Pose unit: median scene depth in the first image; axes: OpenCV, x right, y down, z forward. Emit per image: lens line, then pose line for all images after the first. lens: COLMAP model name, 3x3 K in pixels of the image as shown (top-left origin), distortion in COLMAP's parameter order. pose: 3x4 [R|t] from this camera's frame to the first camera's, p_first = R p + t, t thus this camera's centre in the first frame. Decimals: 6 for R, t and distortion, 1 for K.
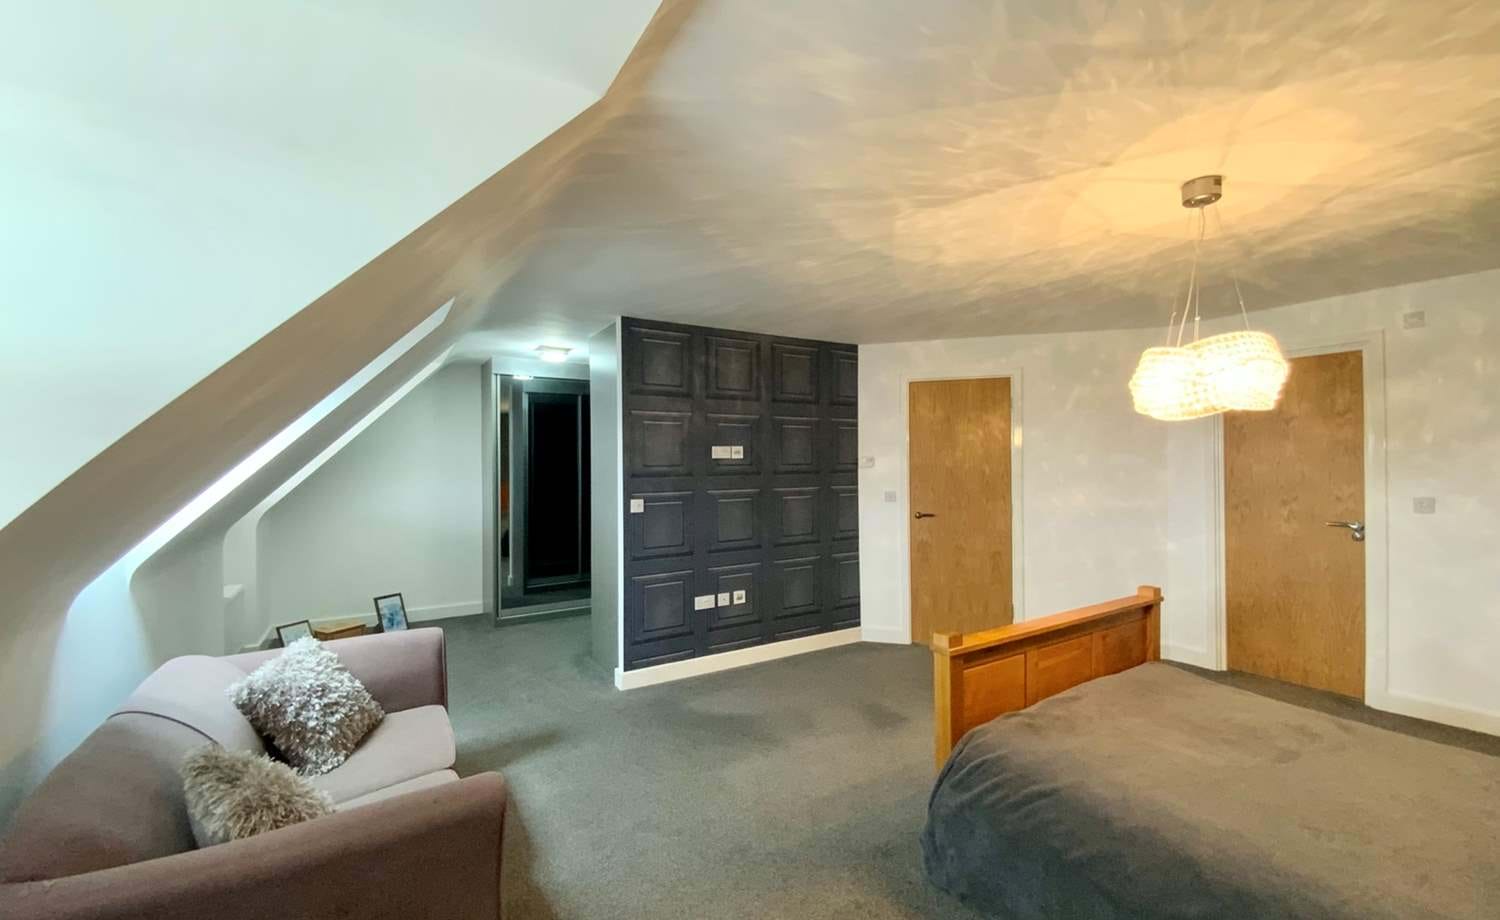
lens RADIAL K [[601.6, 0, 742.6], [0, 601.6, 464.1], [0, 0, 1]] dist [0.000830, -0.008162]
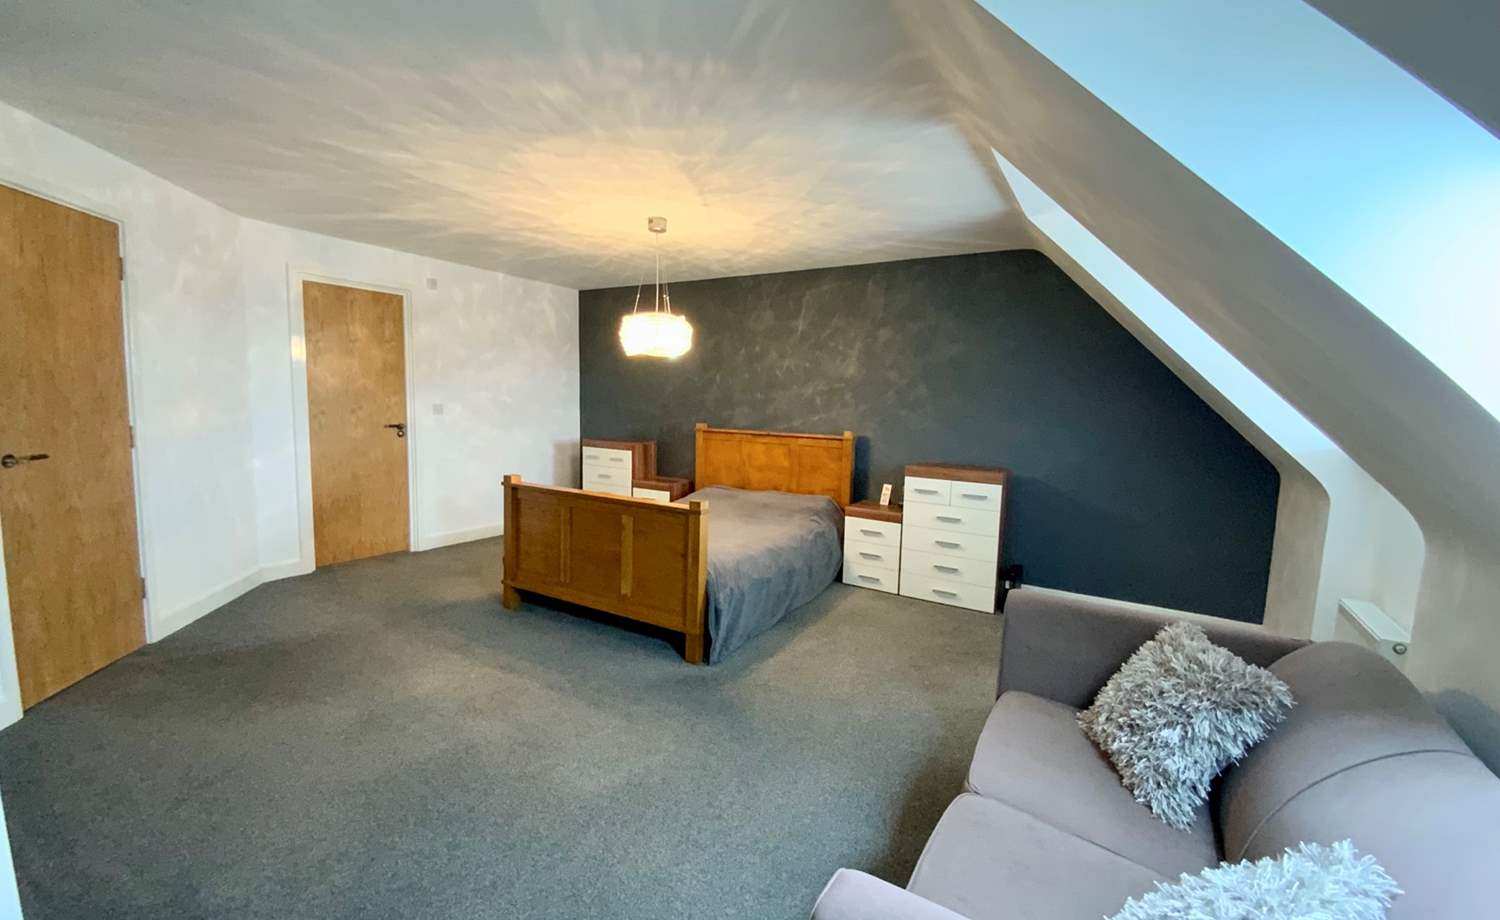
lens RADIAL K [[615.0, 0, 750.0], [0, 615.0, 460.0], [0, 0, 1]] dist [0.021126, -0.000221]
pose [[-0.458248, -0.088329, 0.884424, -0.582220], [-0.029103, 0.996007, 0.084394, 0.037263], [-0.888348, 0.012934, -0.458990, 0.930264]]
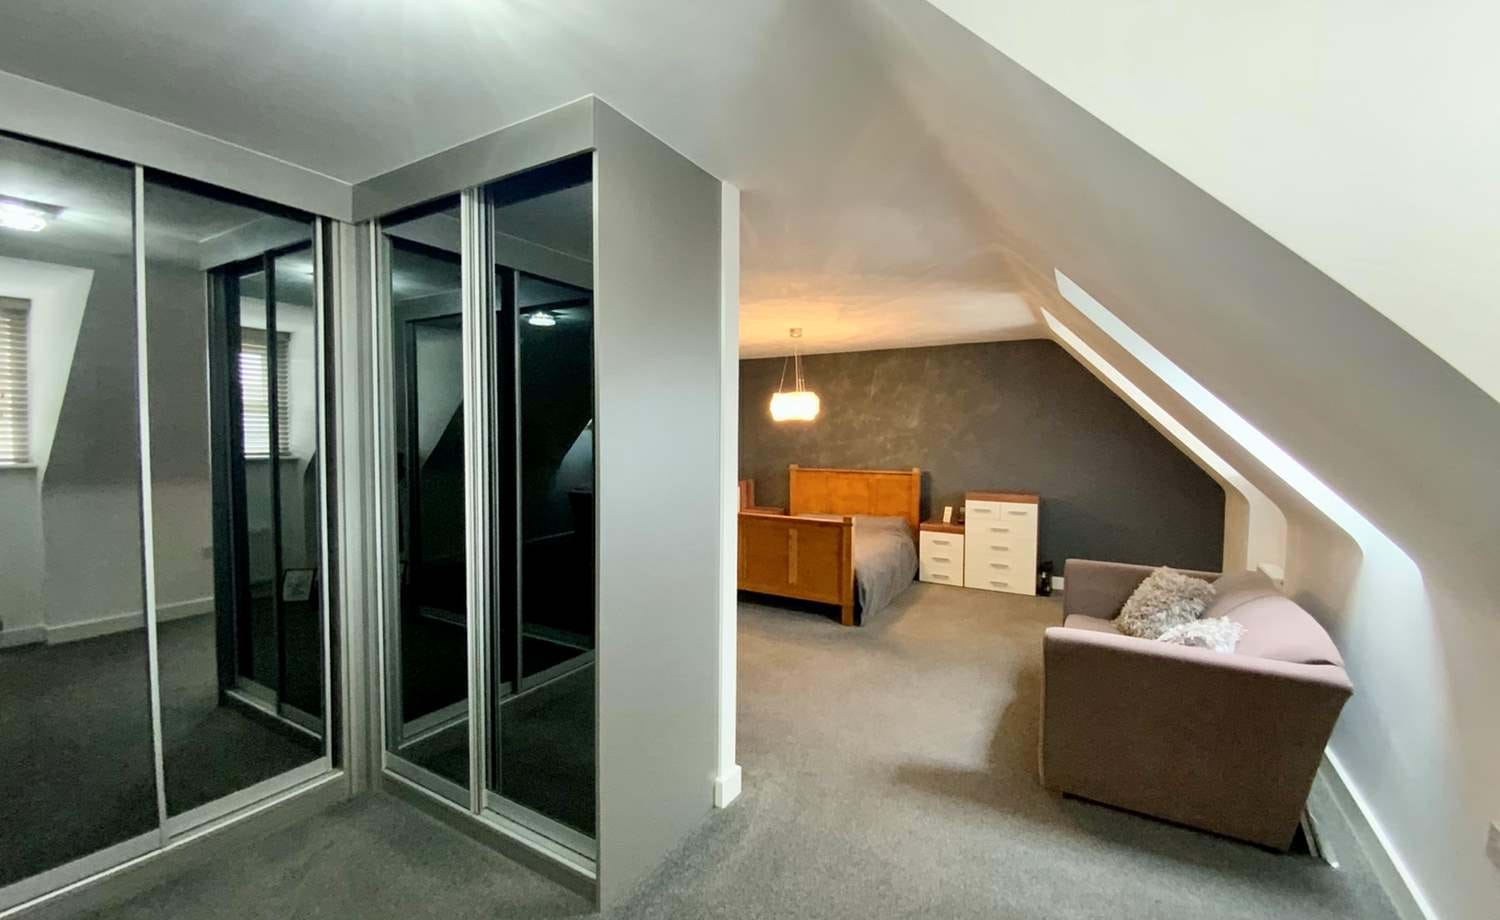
lens RADIAL K [[615.0, 0, 750.0], [0, 615.0, 460.0], [0, 0, 1]] dist [0.021126, -0.000221]
pose [[-0.478003, -0.024567, 0.878015, -0.838452], [-0.007847, 0.999688, 0.023699, 0.018144], [-0.878323, 0.004439, -0.478047, 1.404819]]
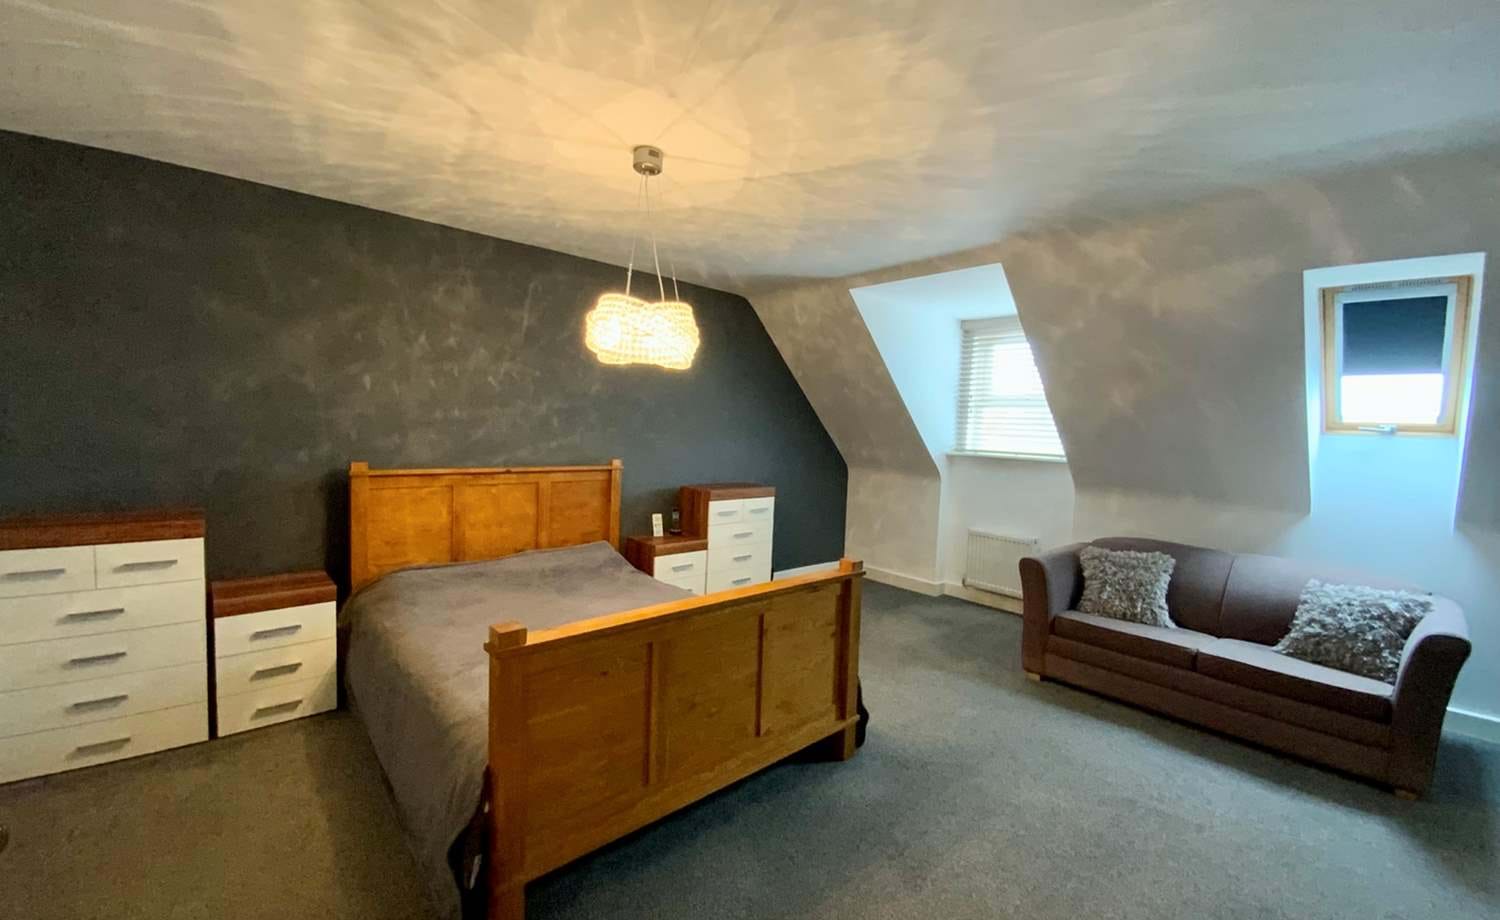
lens RADIAL K [[615.0, 0, 750.0], [0, 615.0, 460.0], [0, 0, 1]] dist [0.021126, -0.000221]
pose [[-0.980269, -0.017475, -0.196895, 0.465865], [-0.029159, 0.997971, 0.056600, 0.012261], [0.195506, 0.061225, -0.978789, 1.273093]]
